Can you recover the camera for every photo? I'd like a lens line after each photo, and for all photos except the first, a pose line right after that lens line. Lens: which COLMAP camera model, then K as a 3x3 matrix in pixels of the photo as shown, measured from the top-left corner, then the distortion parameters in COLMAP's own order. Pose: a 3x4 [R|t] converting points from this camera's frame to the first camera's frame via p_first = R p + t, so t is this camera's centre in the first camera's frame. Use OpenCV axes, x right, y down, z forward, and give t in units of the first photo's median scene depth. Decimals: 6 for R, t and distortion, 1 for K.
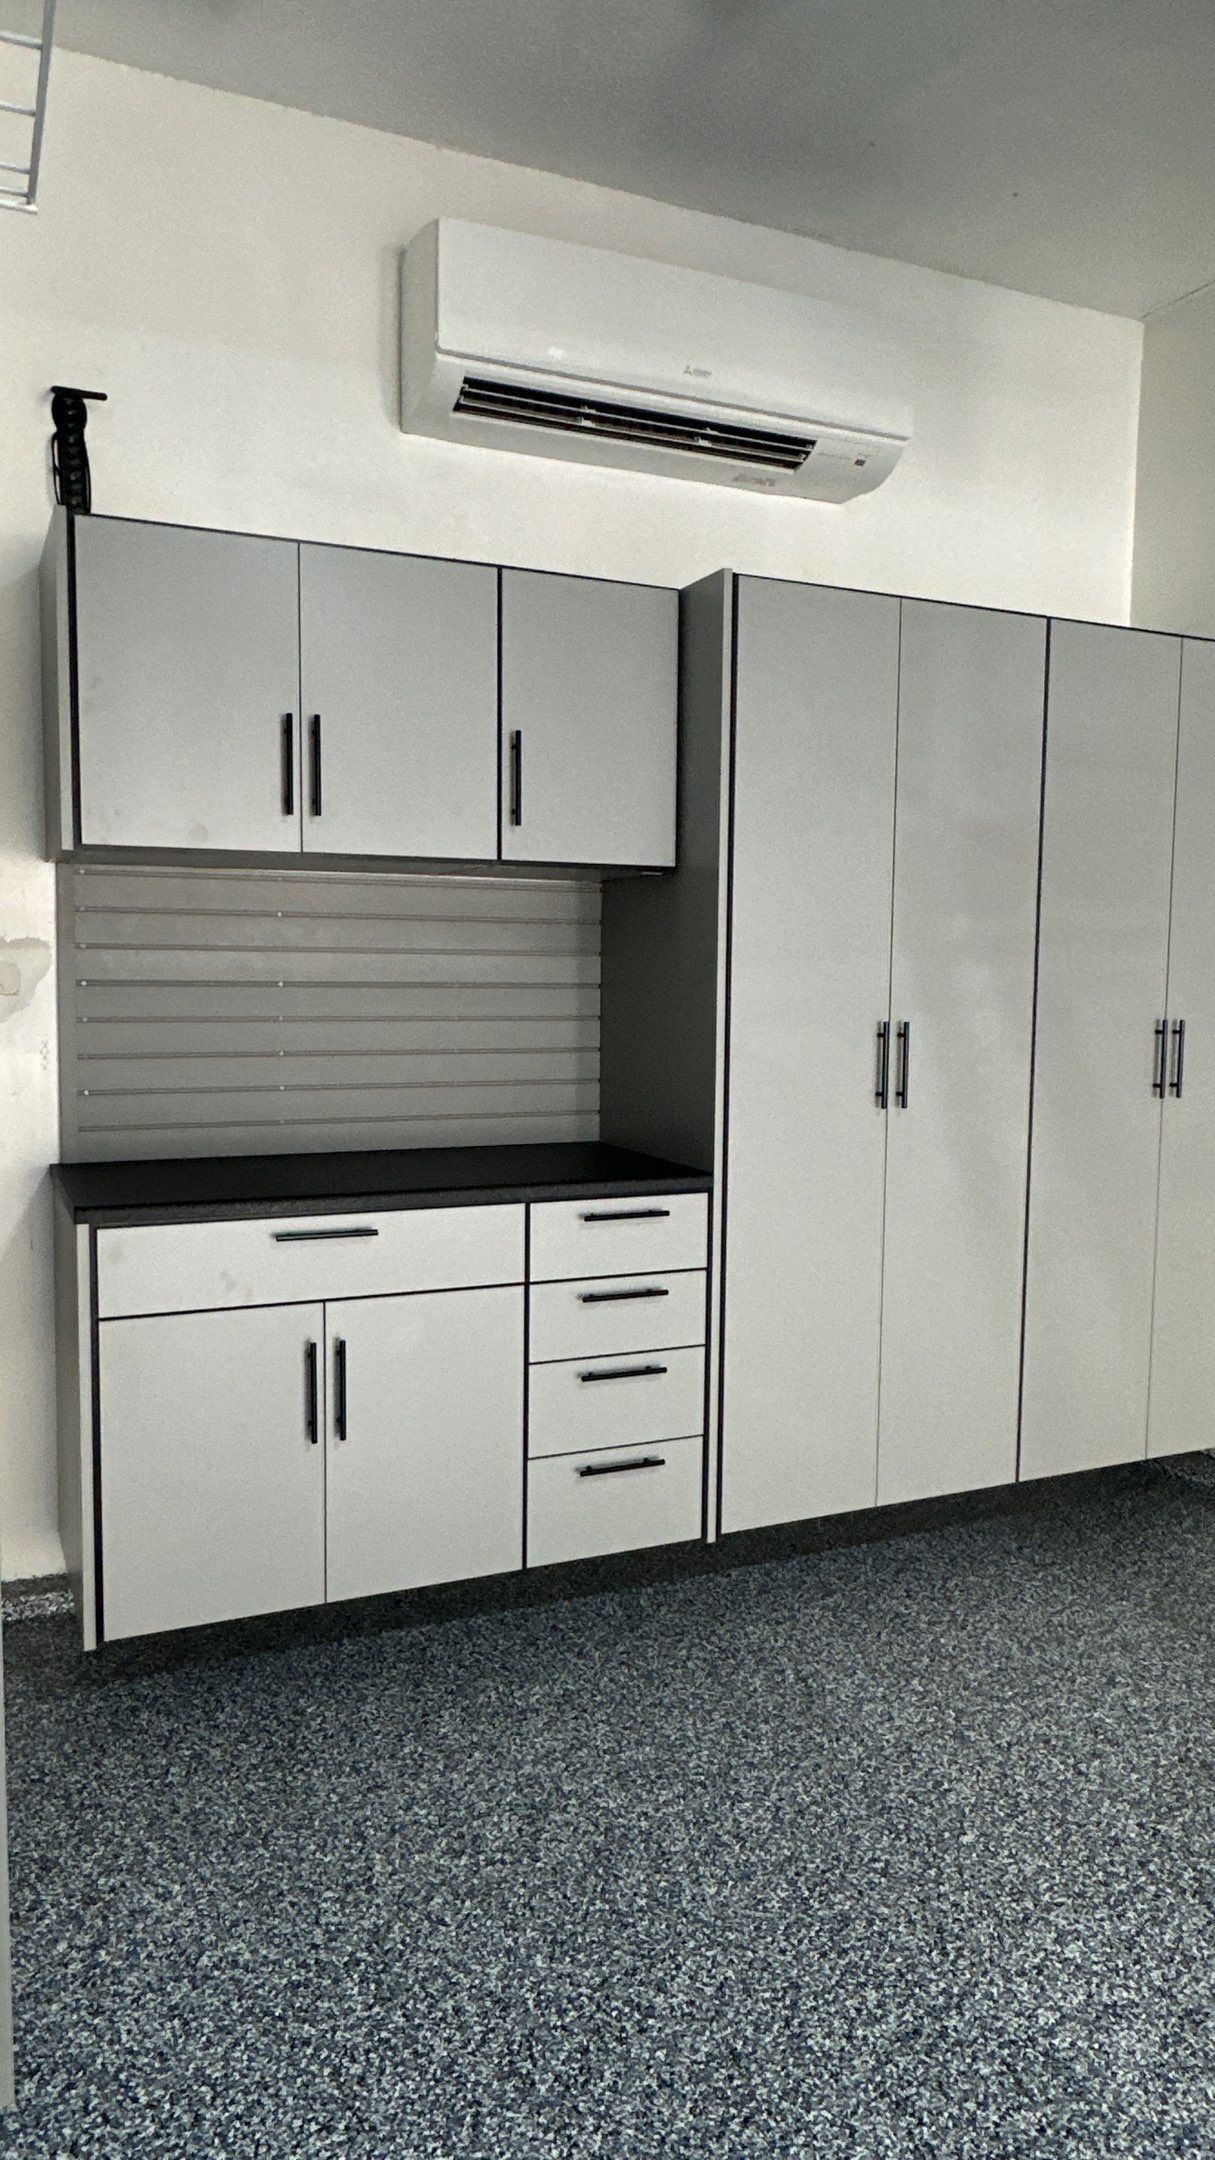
lens RADIAL K [[1448.8, 0, 606.0], [0, 1448.8, 1081.8], [0, 0, 1]] dist [-0.004789, 0.001624]
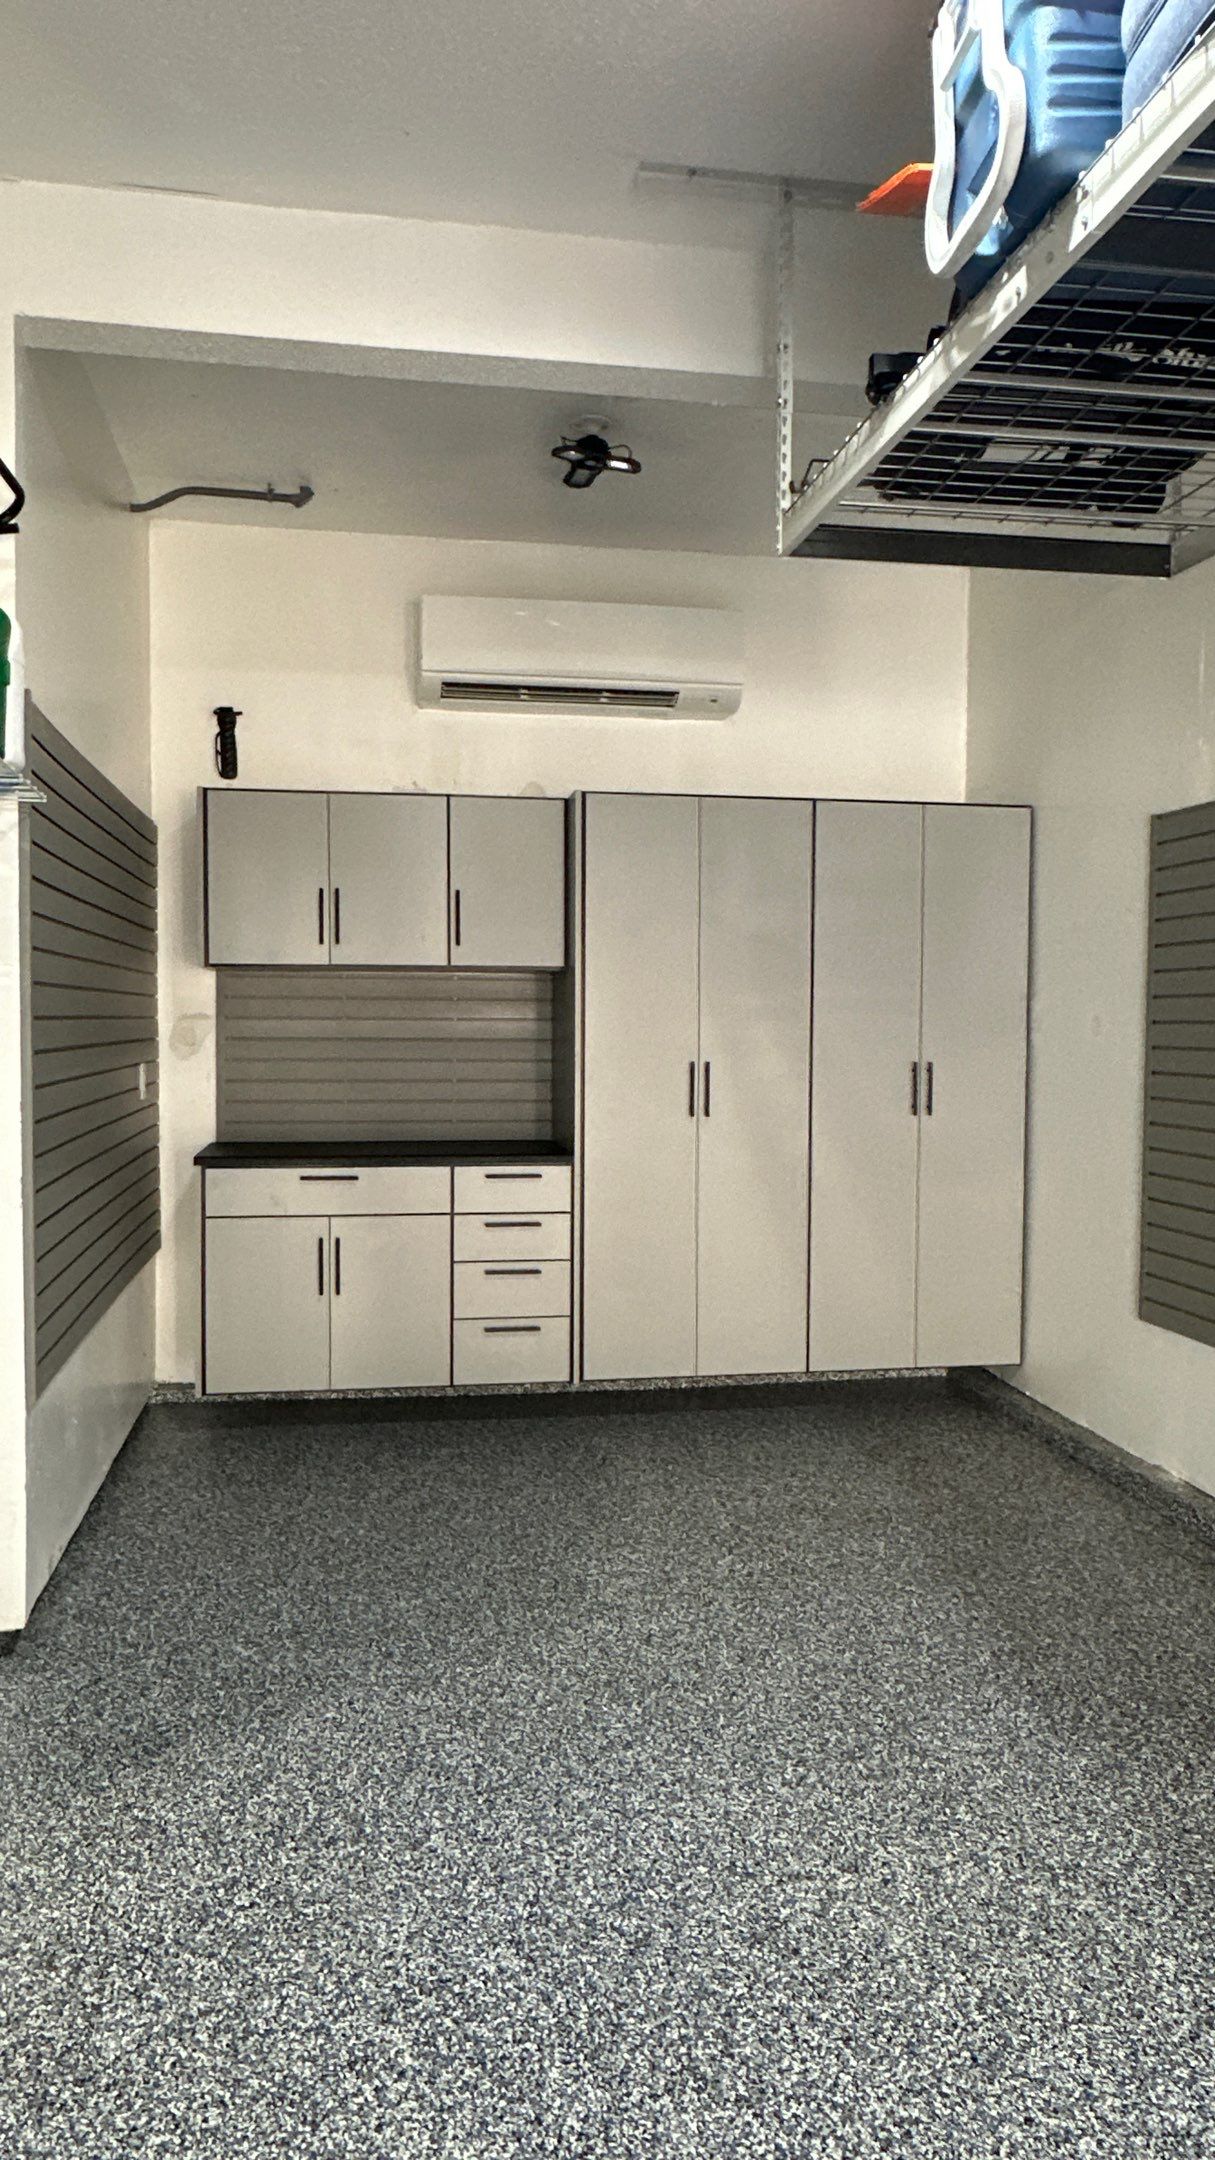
lens RADIAL K [[1451.6, 0, 607.5], [0, 1451.6, 1080.0], [0, 0, 1]] dist [-0.001555, -0.002740]
pose [[0.967821, 0.004131, -0.251606, 0.535752], [-0.014912, 0.999050, -0.040957, 0.048023], [0.251198, 0.043391, 0.966963, -0.592720]]
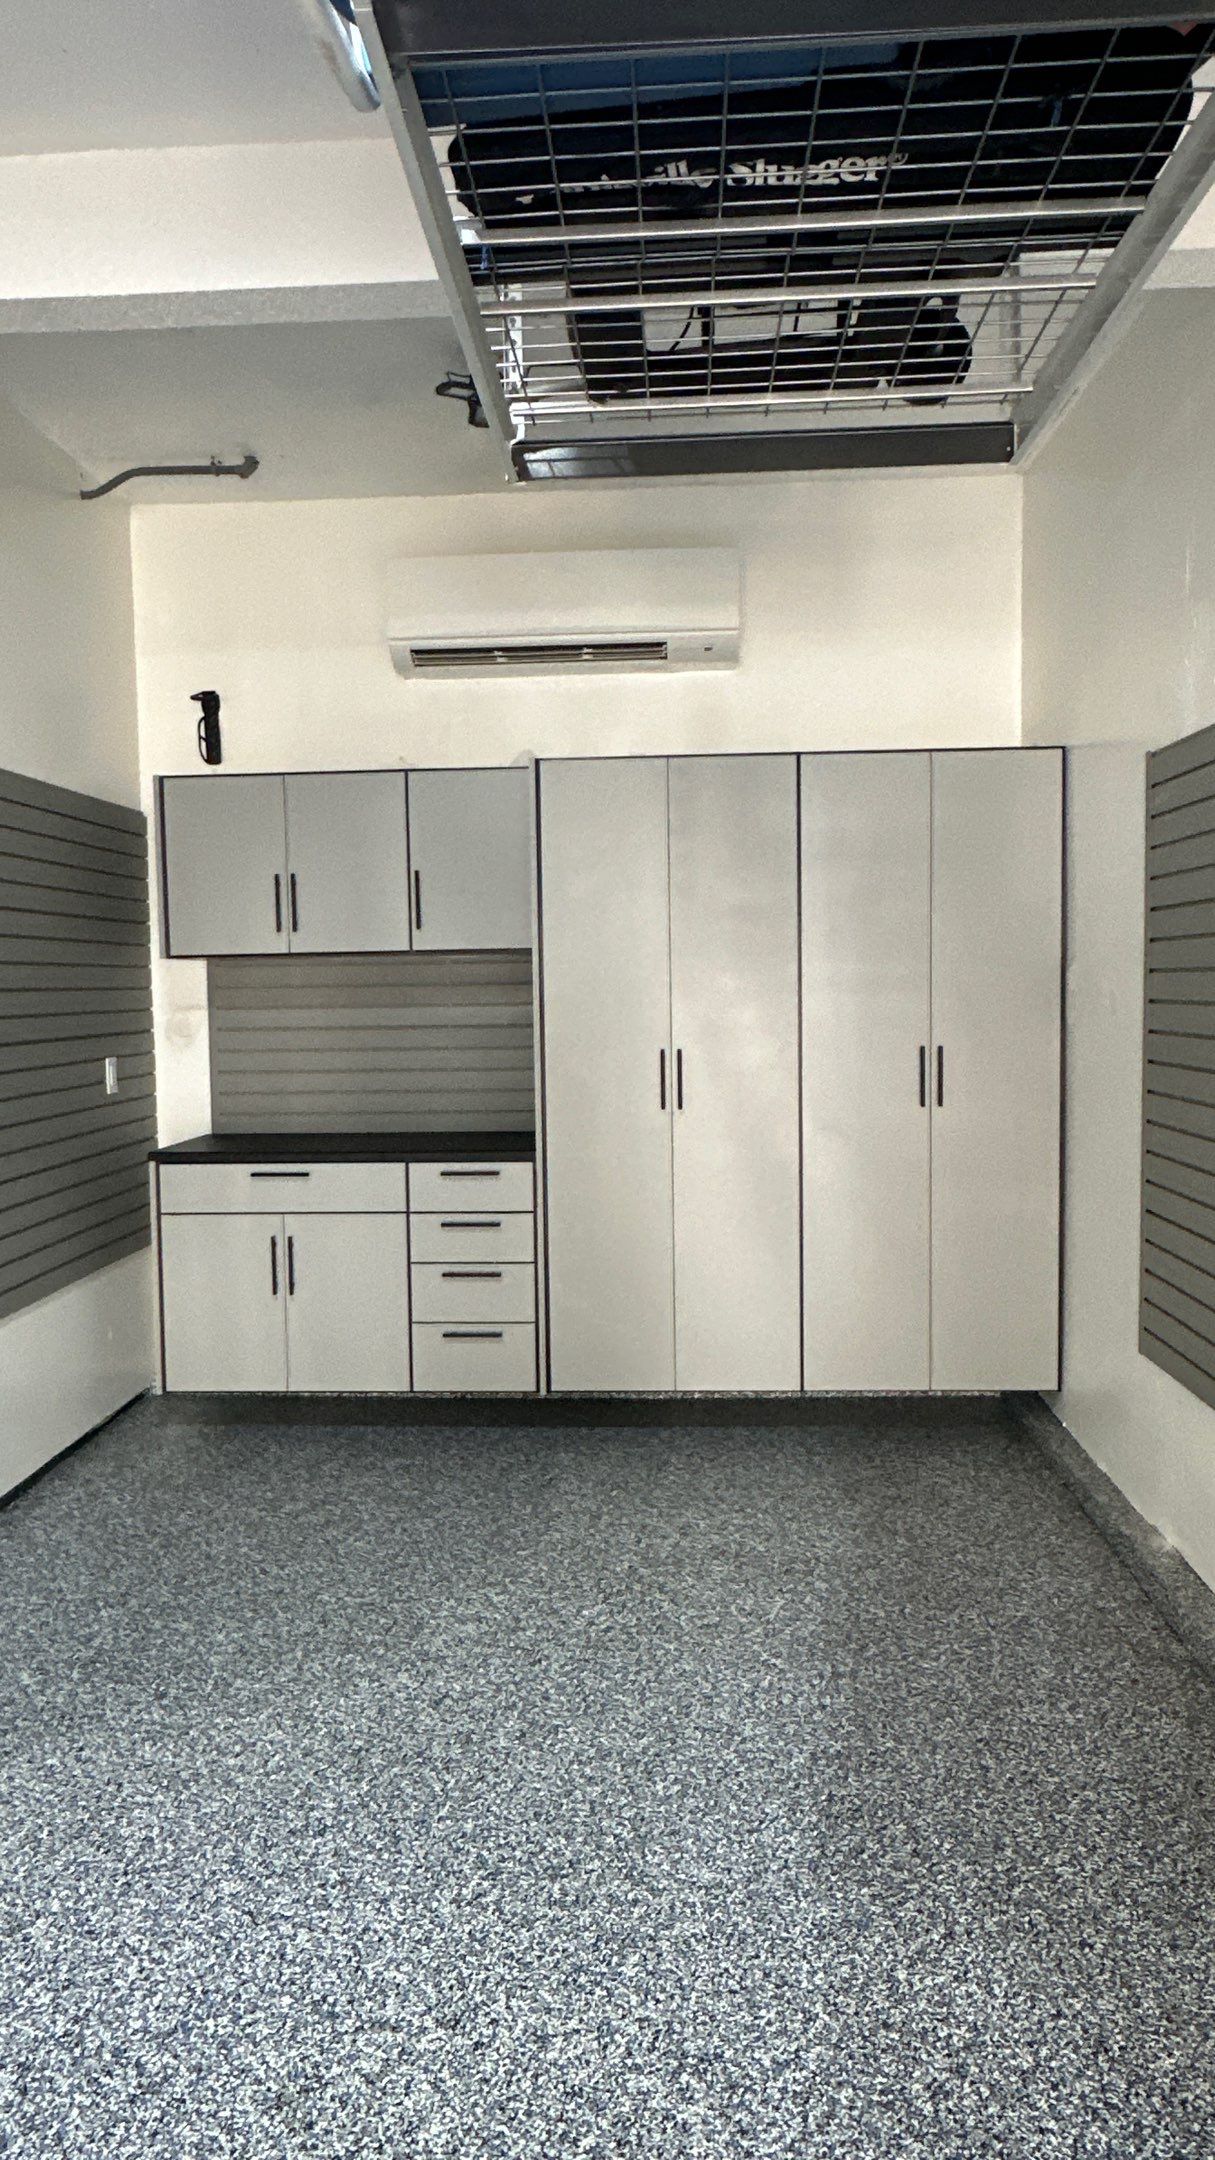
lens RADIAL K [[1452.9, 0, 607.5], [0, 1452.9, 1080.0], [0, 0, 1]] dist [-0.002852, -0.001197]
pose [[0.888573, 0.005184, -0.458706, 0.863510], [-0.011929, 0.999859, -0.011808, 0.007370], [0.458580, 0.015964, 0.888510, -0.333068]]
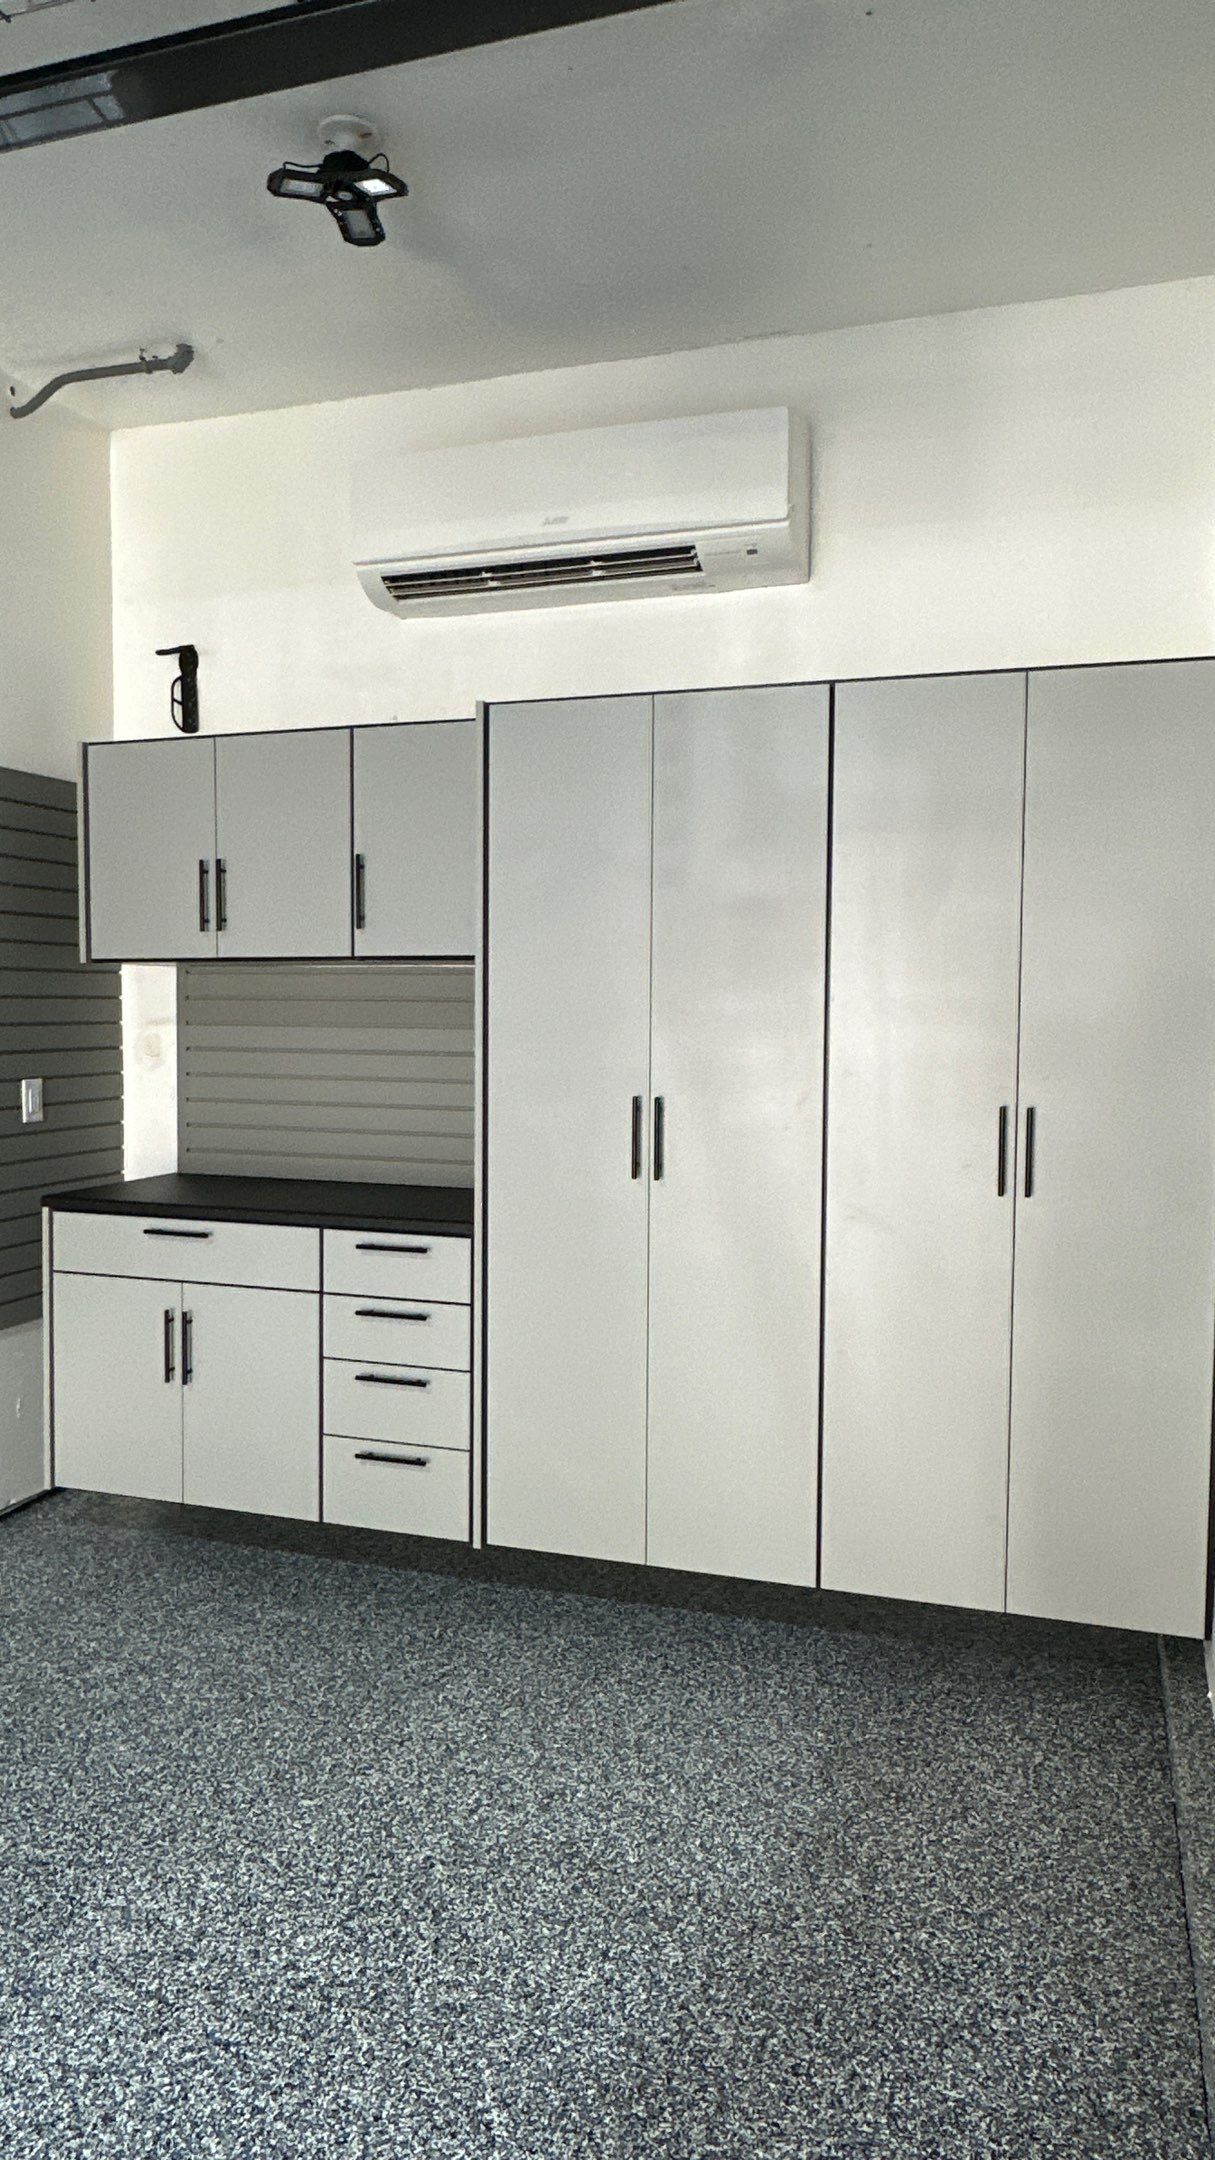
lens RADIAL K [[1452.9, 0, 607.5], [0, 1452.9, 1080.0], [0, 0, 1]] dist [-0.002852, -0.001197]
pose [[0.733175, 0.029640, -0.679394, 0.954181], [-0.054093, 0.998426, -0.014817, -0.038832], [0.677886, 0.047614, 0.733624, 0.227395]]
